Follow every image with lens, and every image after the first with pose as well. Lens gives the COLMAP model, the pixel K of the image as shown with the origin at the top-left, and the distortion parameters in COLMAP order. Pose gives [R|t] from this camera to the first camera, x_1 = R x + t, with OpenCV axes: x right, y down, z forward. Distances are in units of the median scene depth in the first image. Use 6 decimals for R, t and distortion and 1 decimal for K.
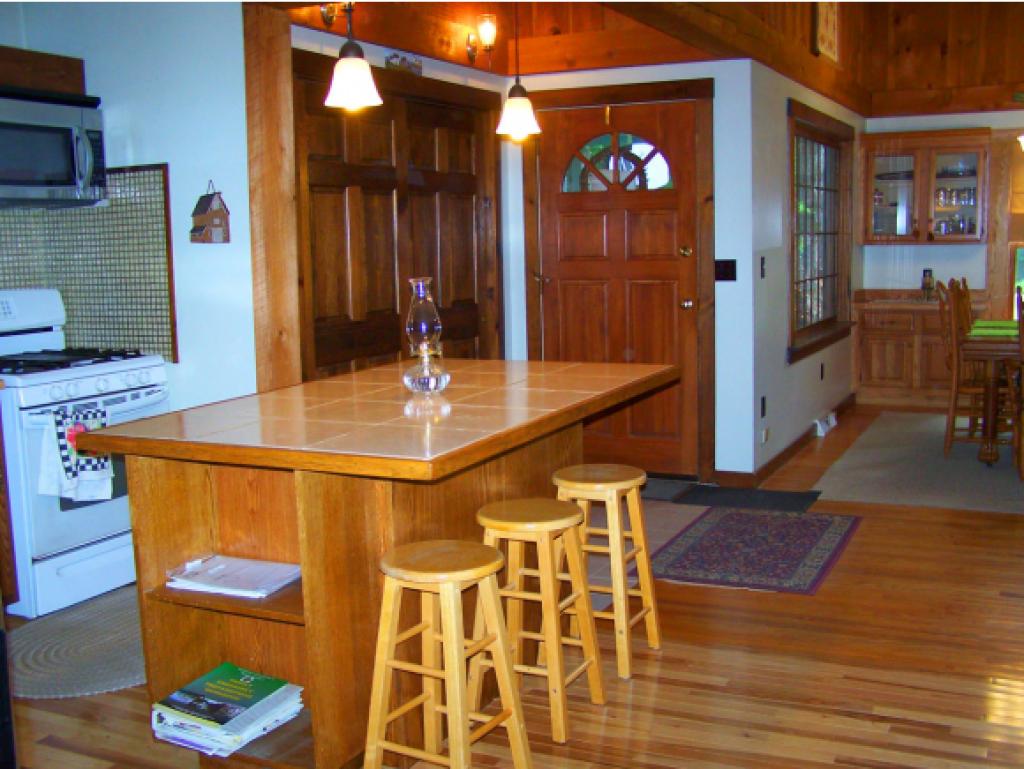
lens RADIAL K [[1175.5, 0, 511.8], [0, 1175.5, 438.7], [0, 0, 1]] dist [-0.211512, 0.381159]
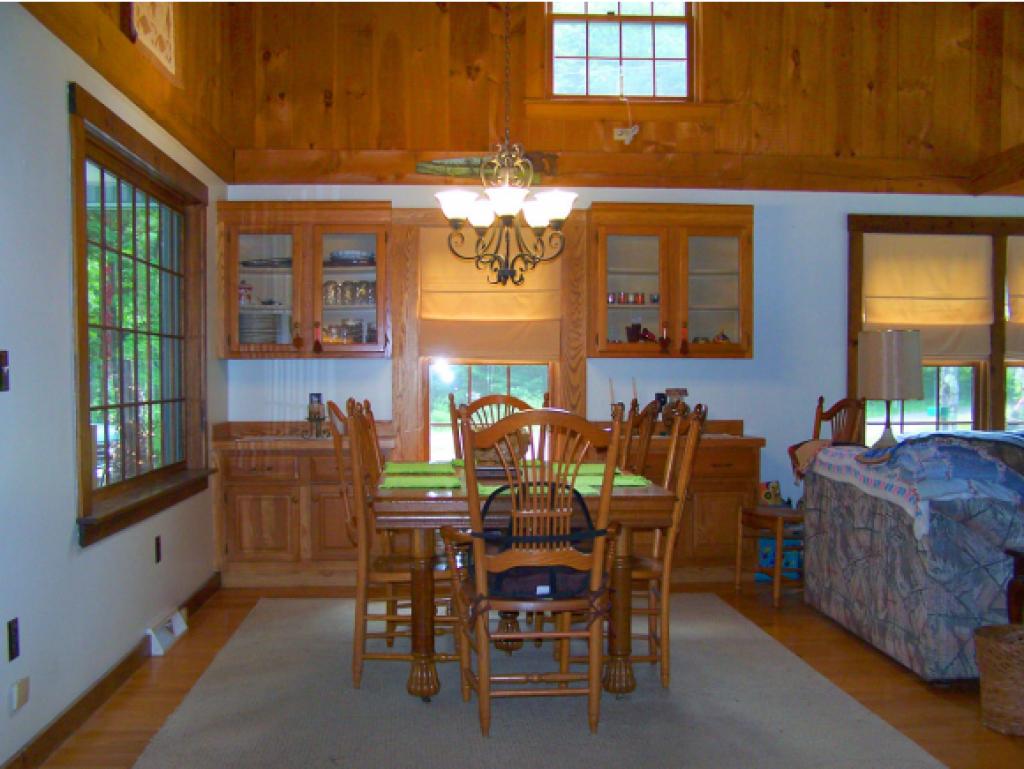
lens RADIAL K [[1175.5, 0, 511.8], [0, 1175.5, 438.7], [0, 0, 1]] dist [-0.211512, 0.381159]
pose [[0.873978, -0.004044, 0.485949, 0.117648], [0.063375, 0.992374, -0.105721, -0.035197], [-0.481816, 0.123195, 0.867569, 0.319160]]
